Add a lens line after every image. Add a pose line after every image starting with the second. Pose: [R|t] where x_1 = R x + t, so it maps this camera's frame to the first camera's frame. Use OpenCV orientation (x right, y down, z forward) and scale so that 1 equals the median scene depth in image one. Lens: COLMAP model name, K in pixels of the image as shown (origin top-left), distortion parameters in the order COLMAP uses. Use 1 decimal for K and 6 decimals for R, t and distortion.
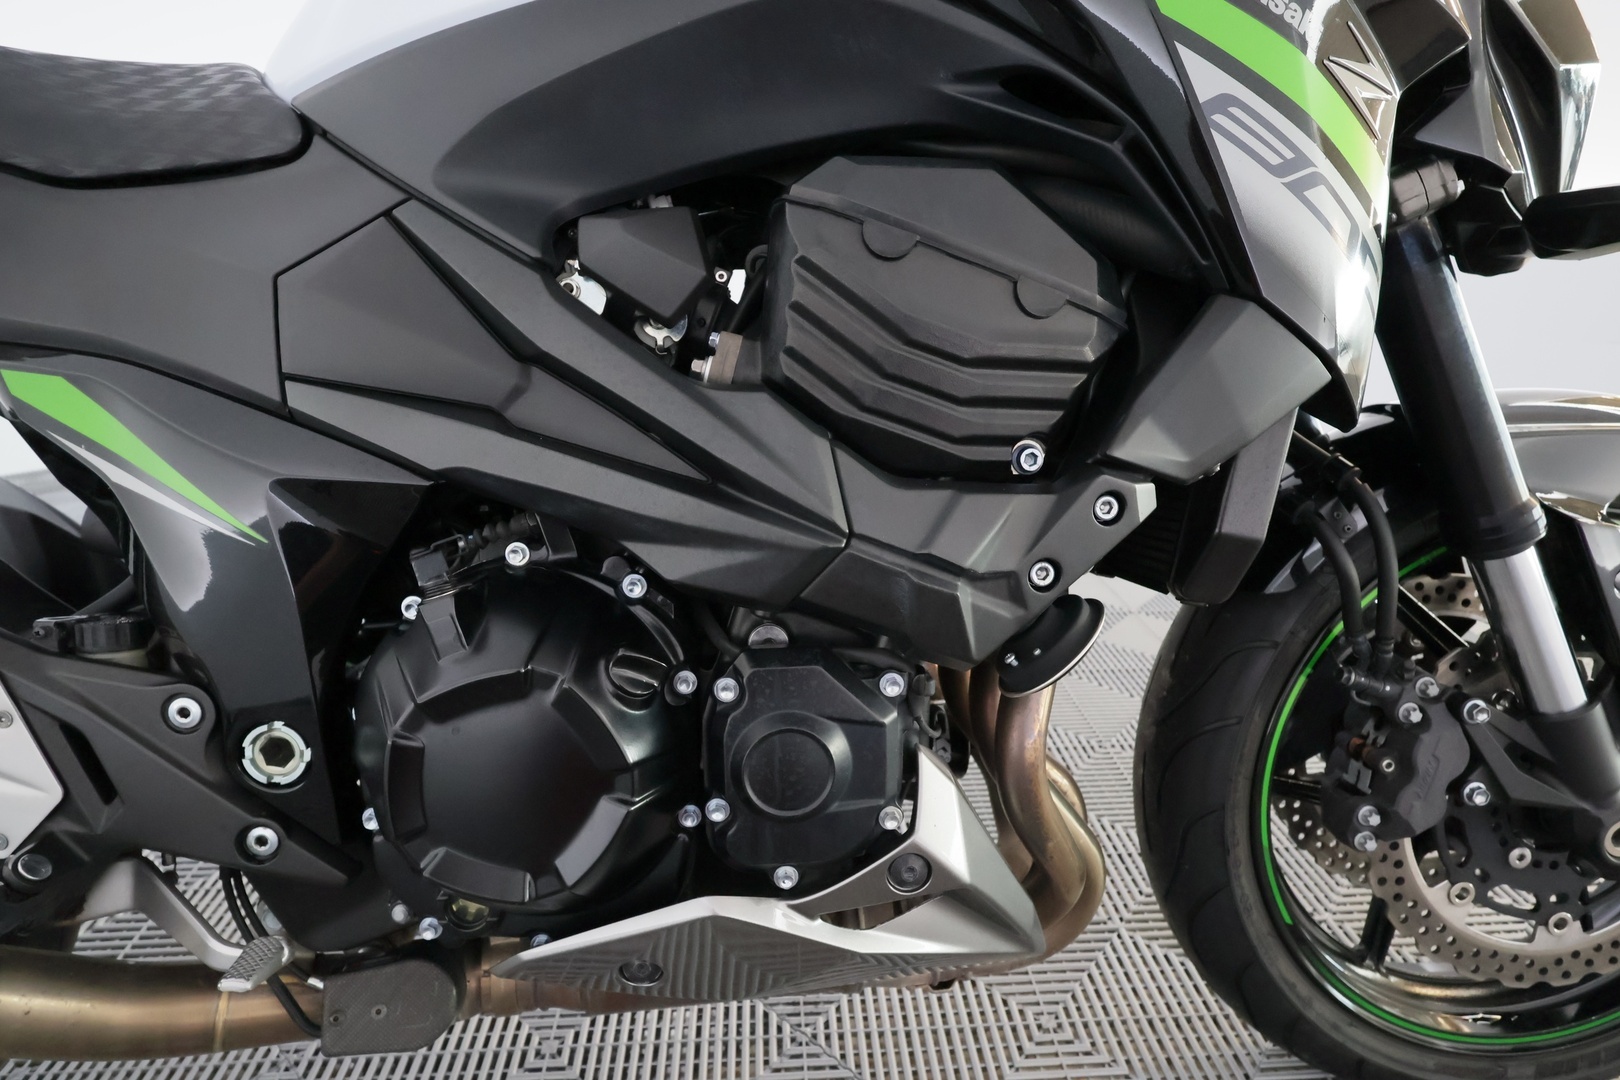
lens RADIAL K [[872.2, 0, 810.0], [0, 872.2, 540.0], [0, 0, 1]] dist [0.000884, -0.000136]
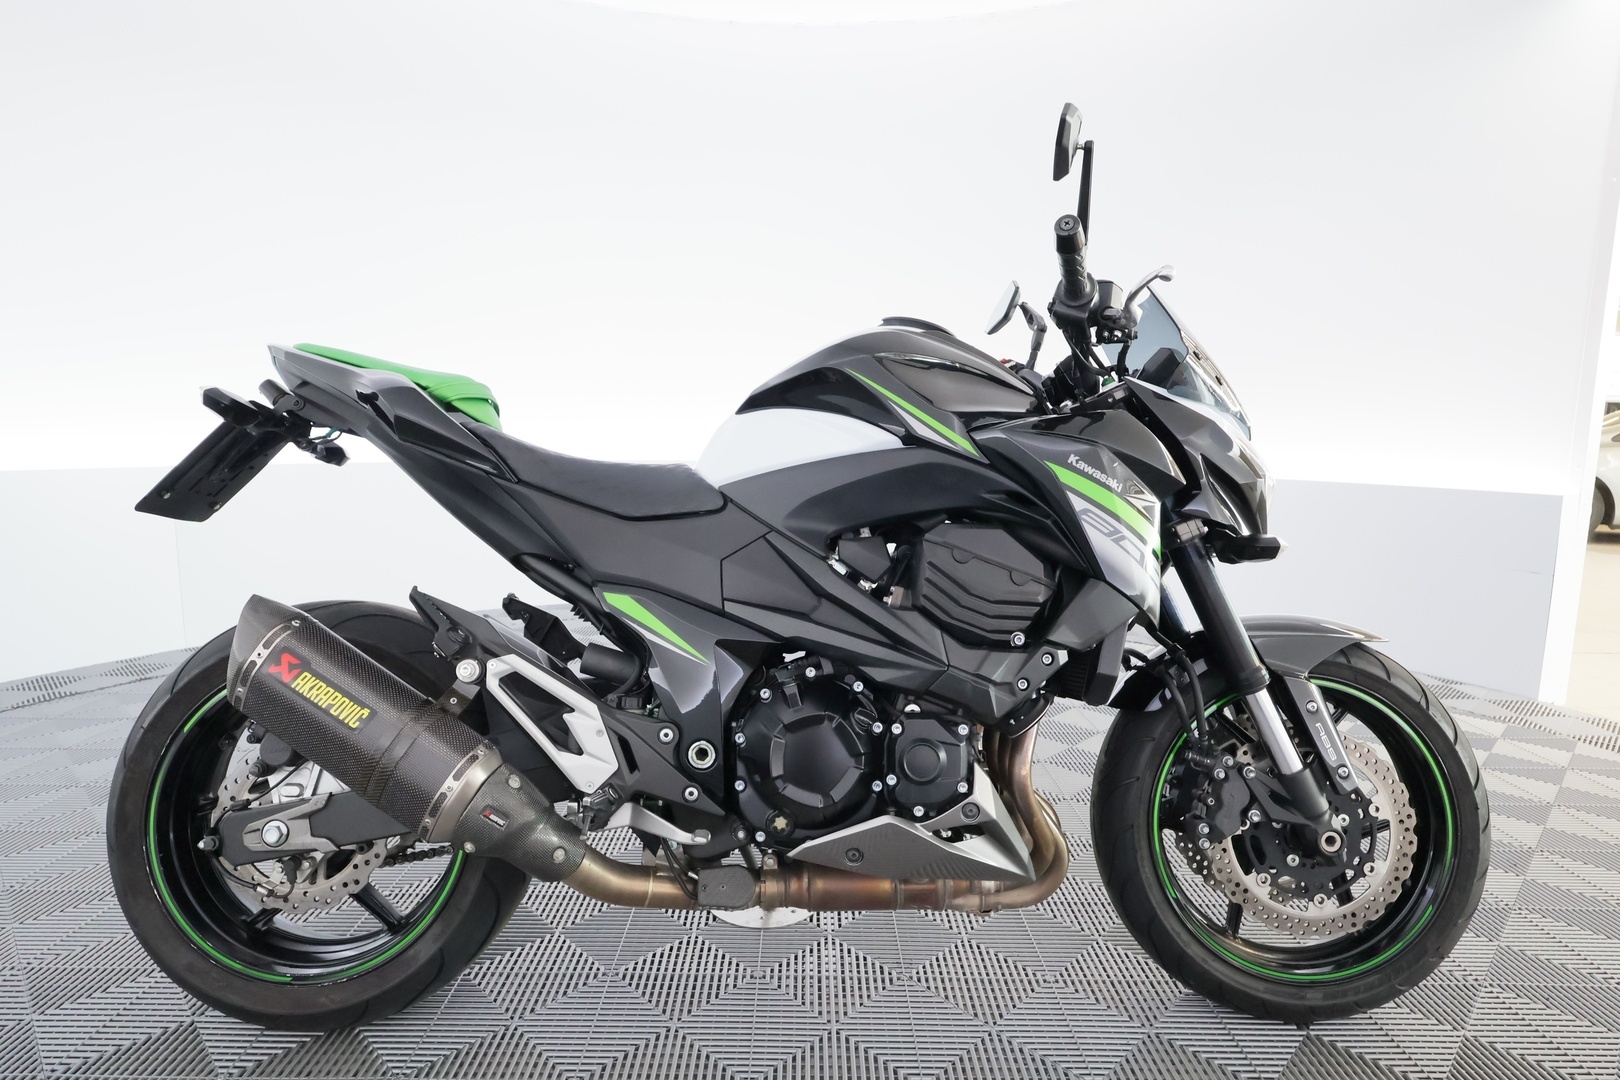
lens RADIAL K [[872.2, 0, 810.0], [0, 872.2, 540.0], [0, 0, 1]] dist [0.000884, -0.000136]
pose [[0.998448, 0.023772, -0.050371, -0.216027], [-0.033845, 0.977180, -0.209700, 0.165038], [0.044237, 0.211080, 0.976467, -1.465247]]
